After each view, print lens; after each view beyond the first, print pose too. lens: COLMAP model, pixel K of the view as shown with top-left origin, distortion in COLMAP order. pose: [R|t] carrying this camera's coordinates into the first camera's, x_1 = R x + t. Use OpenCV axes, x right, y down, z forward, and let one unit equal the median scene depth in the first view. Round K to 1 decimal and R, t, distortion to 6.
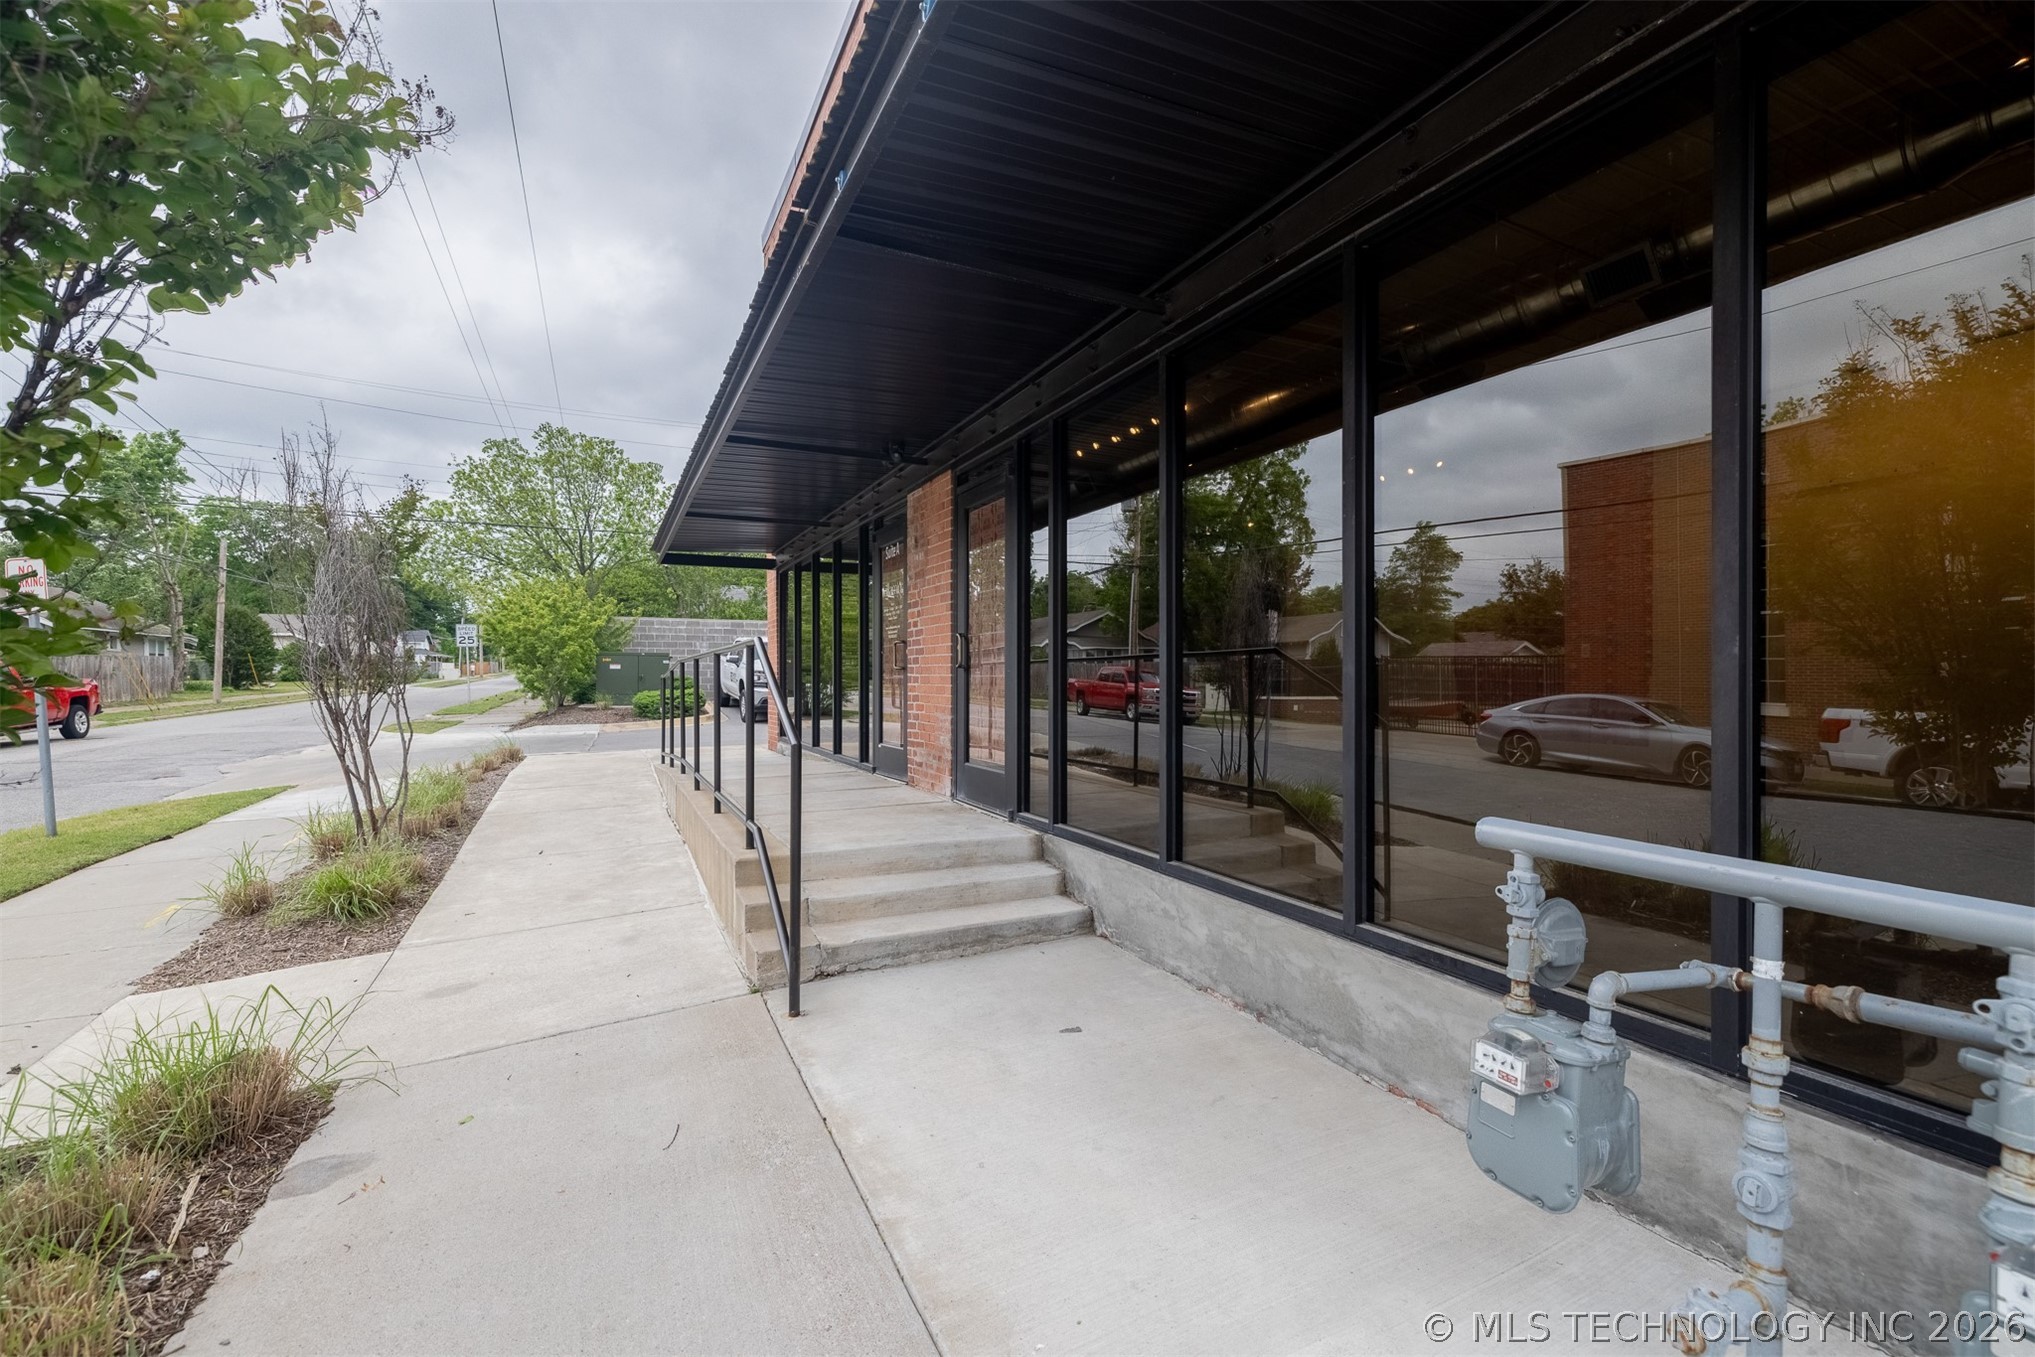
lens RADIAL K [[860.8, 0, 1014.8], [0, 860.8, 678.5], [0, 0, 1]] dist [0.001206, -0.000494]
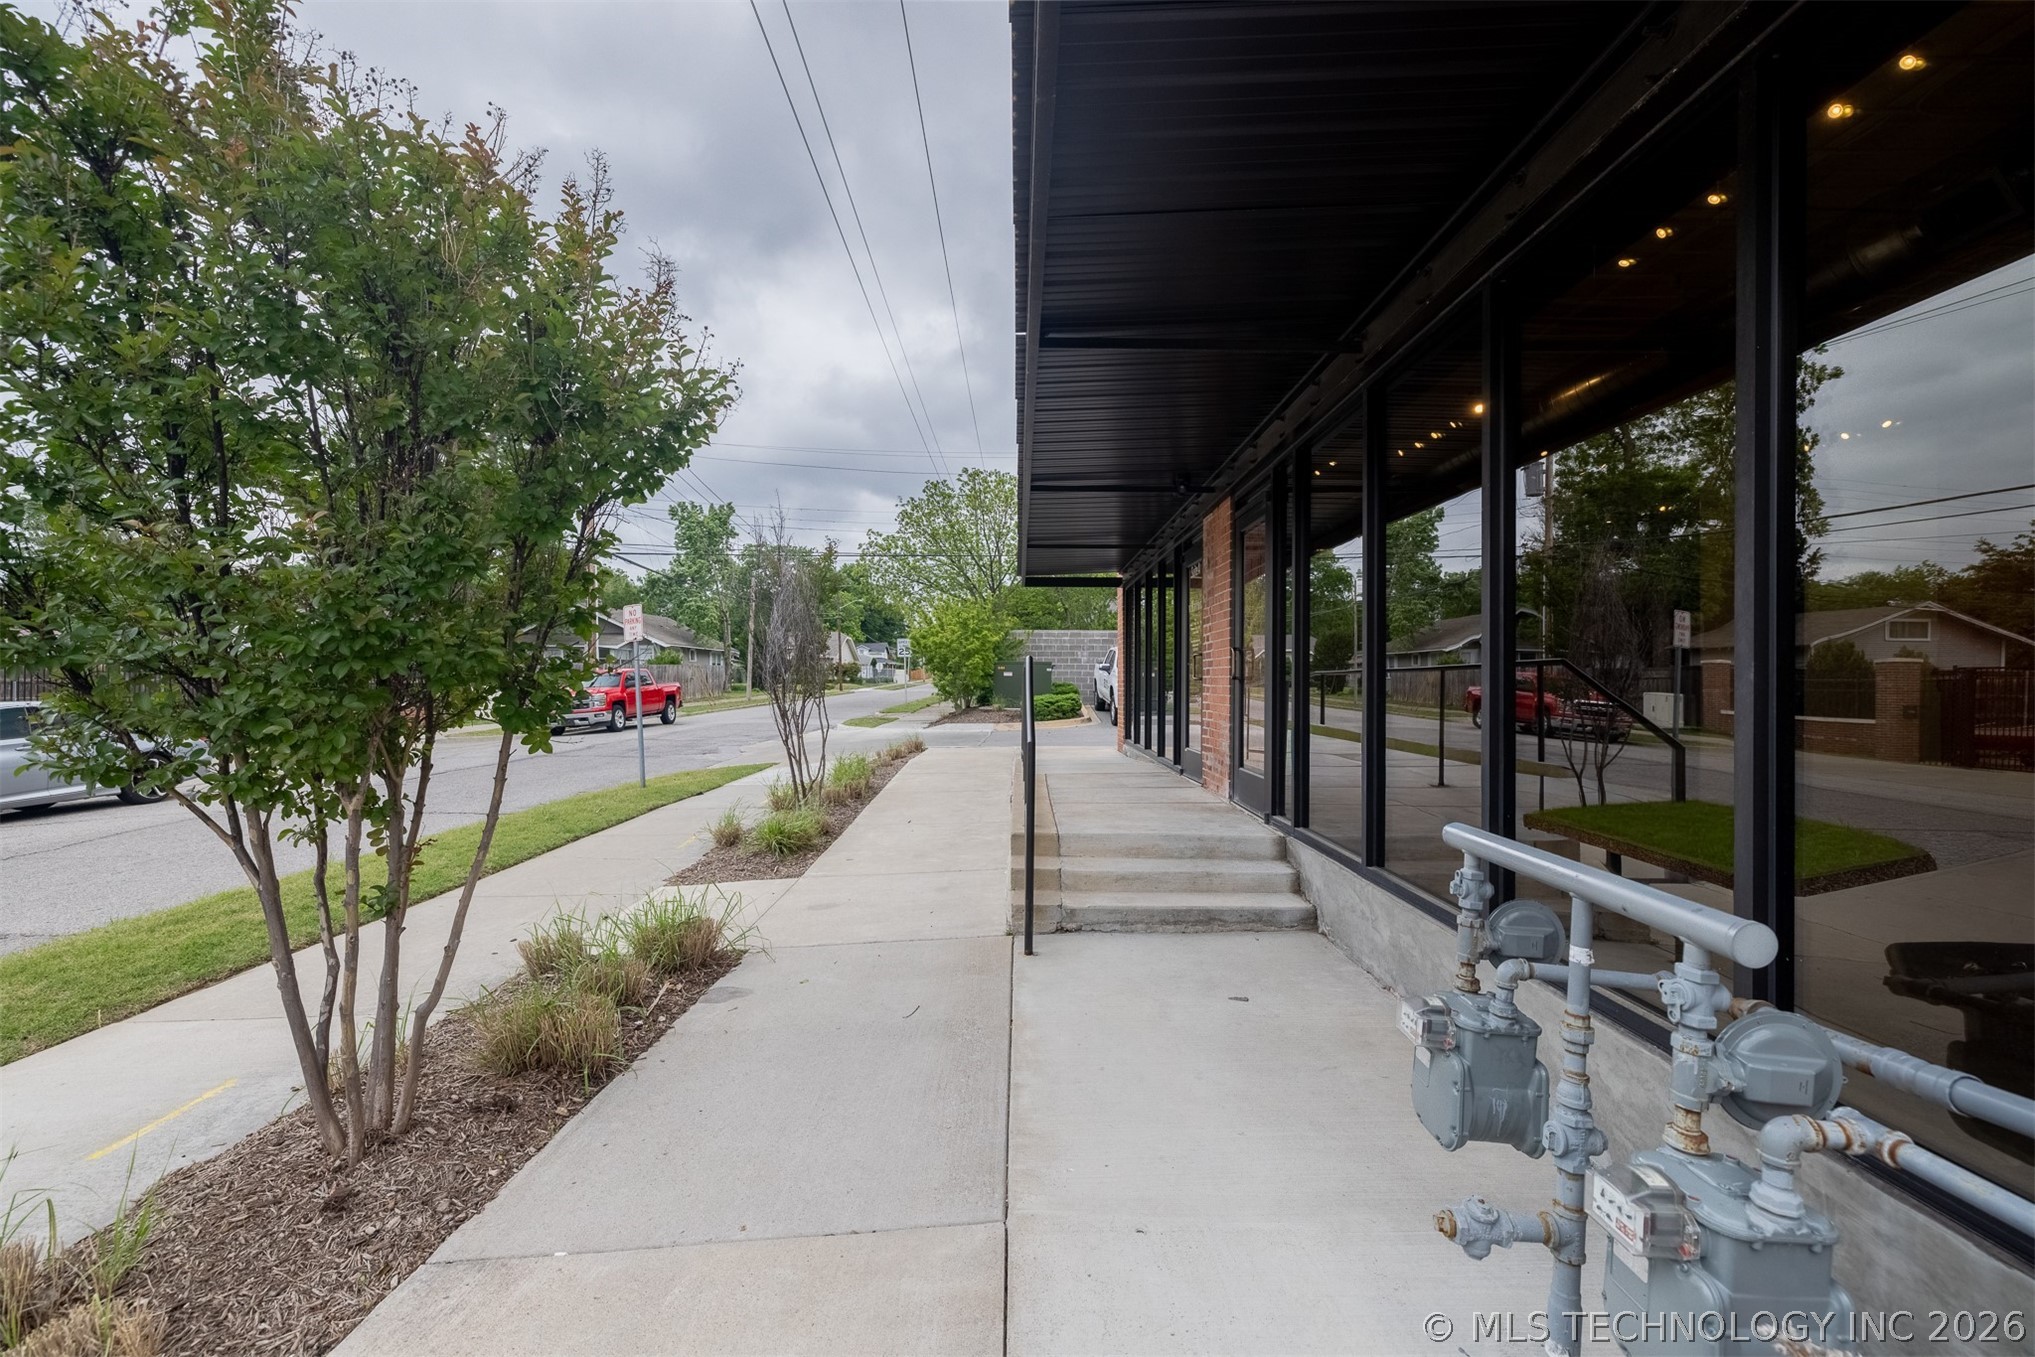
lens RADIAL K [[860.8, 0, 1014.8], [0, 860.8, 678.5], [0, 0, 1]] dist [0.001206, -0.000494]
pose [[0.898506, 0.003140, -0.438950, 0.206755], [-0.005963, 0.999969, -0.005053, -0.008352], [0.438921, 0.007158, 0.898497, -0.116391]]
